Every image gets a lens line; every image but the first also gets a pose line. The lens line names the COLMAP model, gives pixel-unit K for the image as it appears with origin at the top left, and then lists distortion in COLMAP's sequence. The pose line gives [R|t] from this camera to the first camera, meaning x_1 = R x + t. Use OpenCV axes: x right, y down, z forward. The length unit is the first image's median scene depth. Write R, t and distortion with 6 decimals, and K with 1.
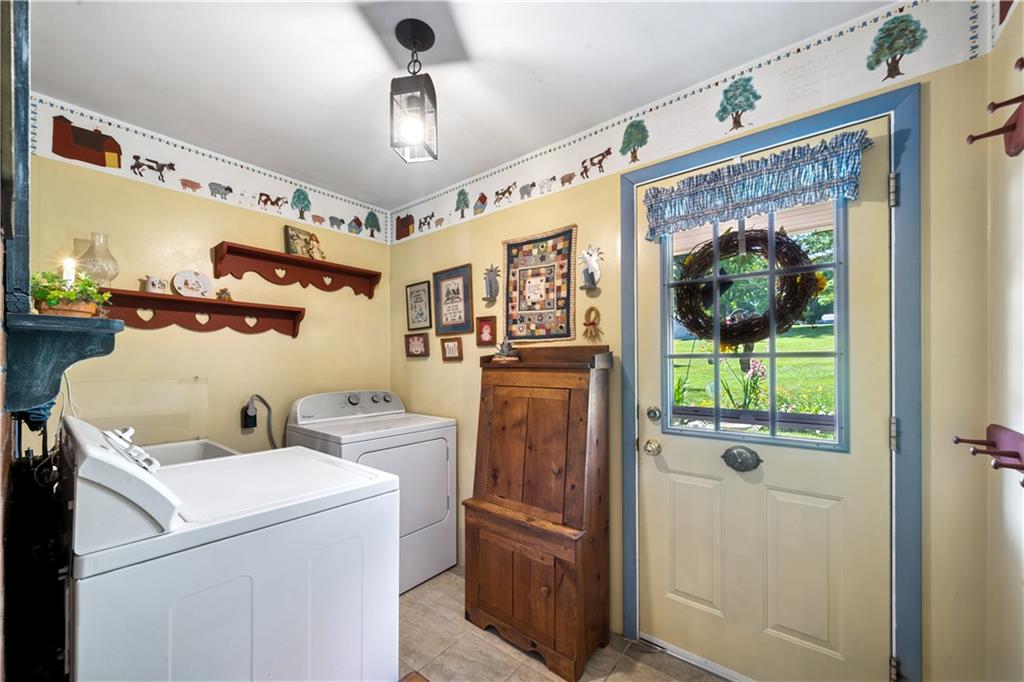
lens RADIAL K [[388.4, 0, 507.6], [0, 388.4, 360.9], [0, 0, 1]] dist [-0.003003, 0.000844]
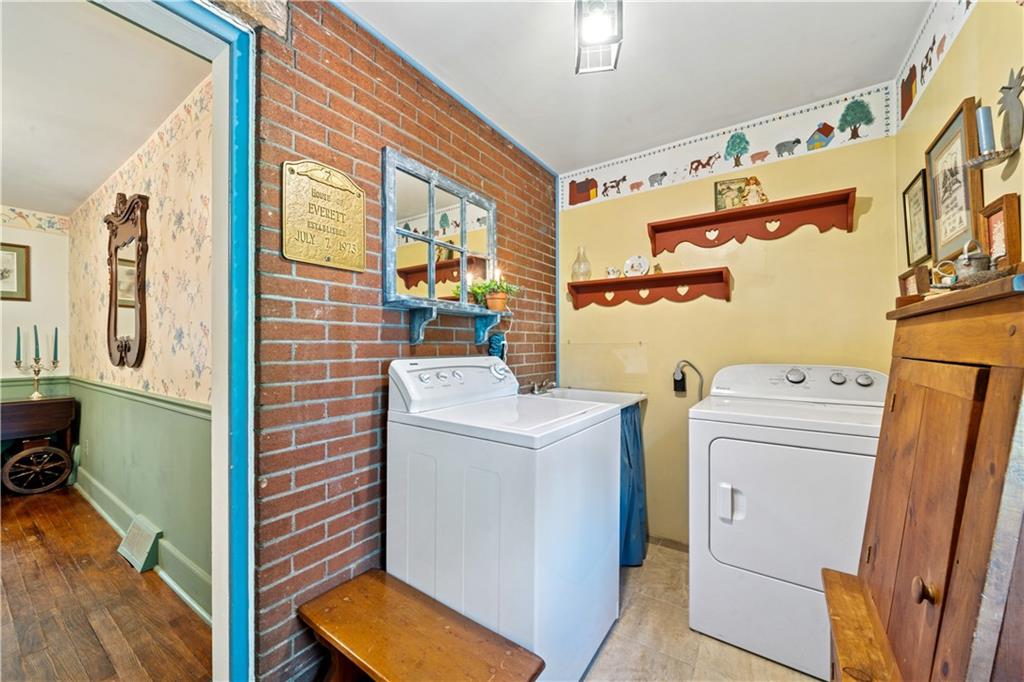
lens RADIAL K [[388.4, 0, 506.5], [0, 388.4, 344.9], [0, 0, 1]] dist [-0.003003, 0.000844]
pose [[0.066247, 0.007261, -0.997777, 0.396877], [0.000987, 0.999973, 0.007343, 0.043330], [0.997803, -0.001471, 0.066238, 0.511102]]
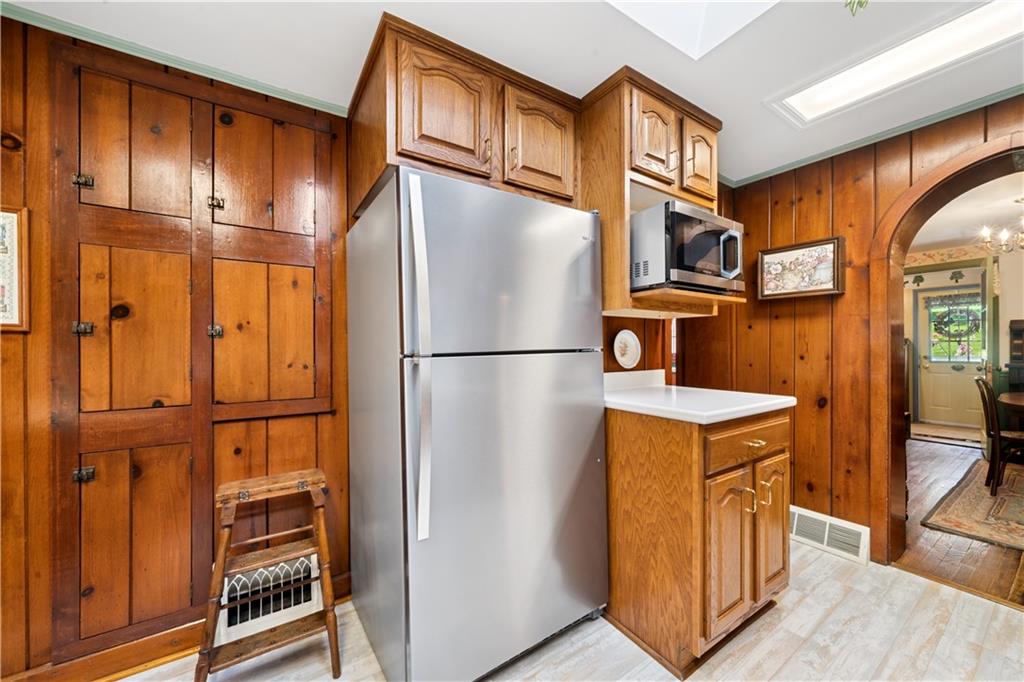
lens RADIAL K [[388.4, 0, 509.0], [0, 388.4, 343.5], [0, 0, 1]] dist [-0.003003, 0.000844]
pose [[0.949696, 0.008470, -0.313059, -1.652937], [-0.011879, 0.999889, -0.008983, 0.066414], [0.312948, 0.012250, 0.949691, -2.758204]]
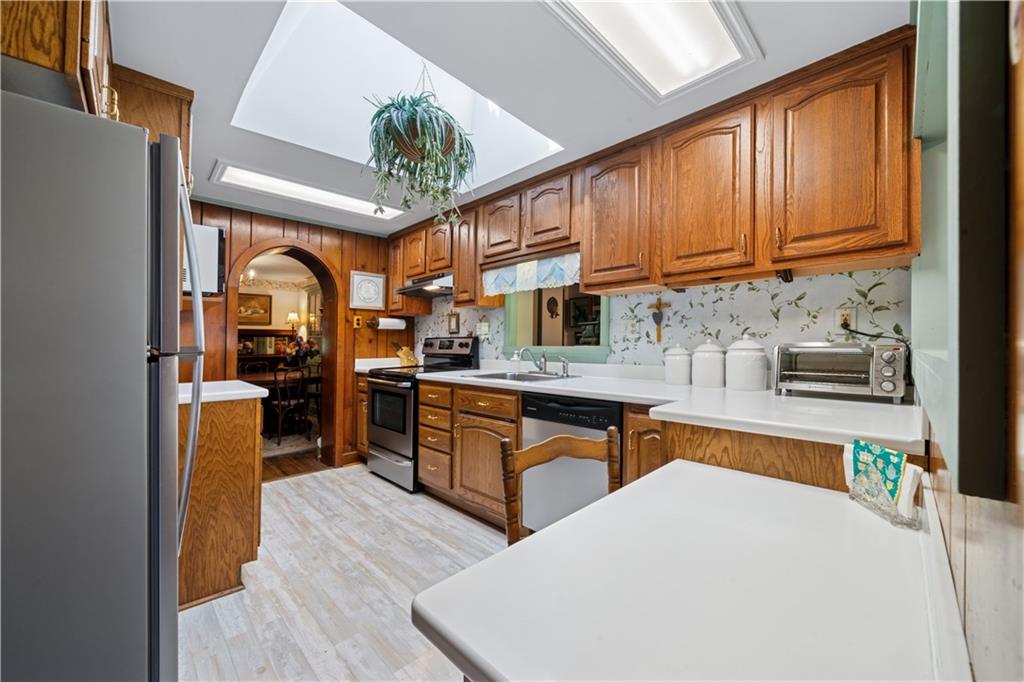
lens RADIAL K [[388.4, 0, 510.2], [0, 388.4, 334.4], [0, 0, 1]] dist [-0.003003, 0.000844]
pose [[0.121565, 0.041359, 0.991721, -2.383692], [0.001985, 0.999119, -0.041911, 0.076523], [-0.992581, 0.007064, 0.121376, -2.760666]]
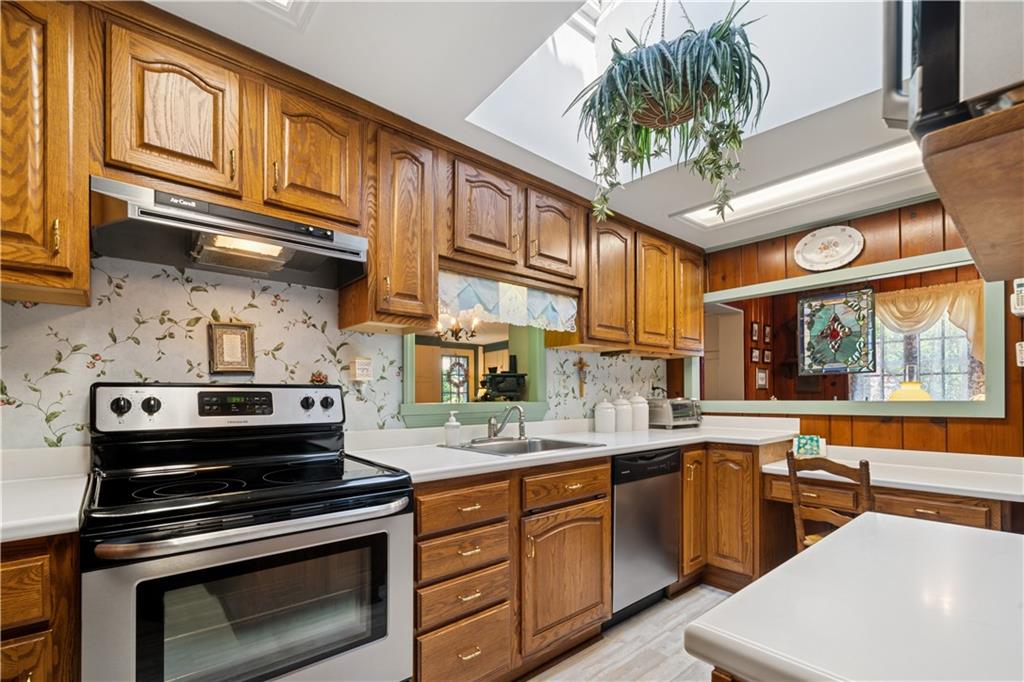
lens RADIAL K [[468.5, 0, 538.4], [0, 468.5, 396.3], [0, 0, 1]] dist [0.001231, -0.000025]
pose [[-0.987390, 0.020893, 0.156923, -1.341307], [0.020894, 0.999780, -0.001639, 0.049119], [-0.156923, 0.001661, -0.987609, -1.590507]]
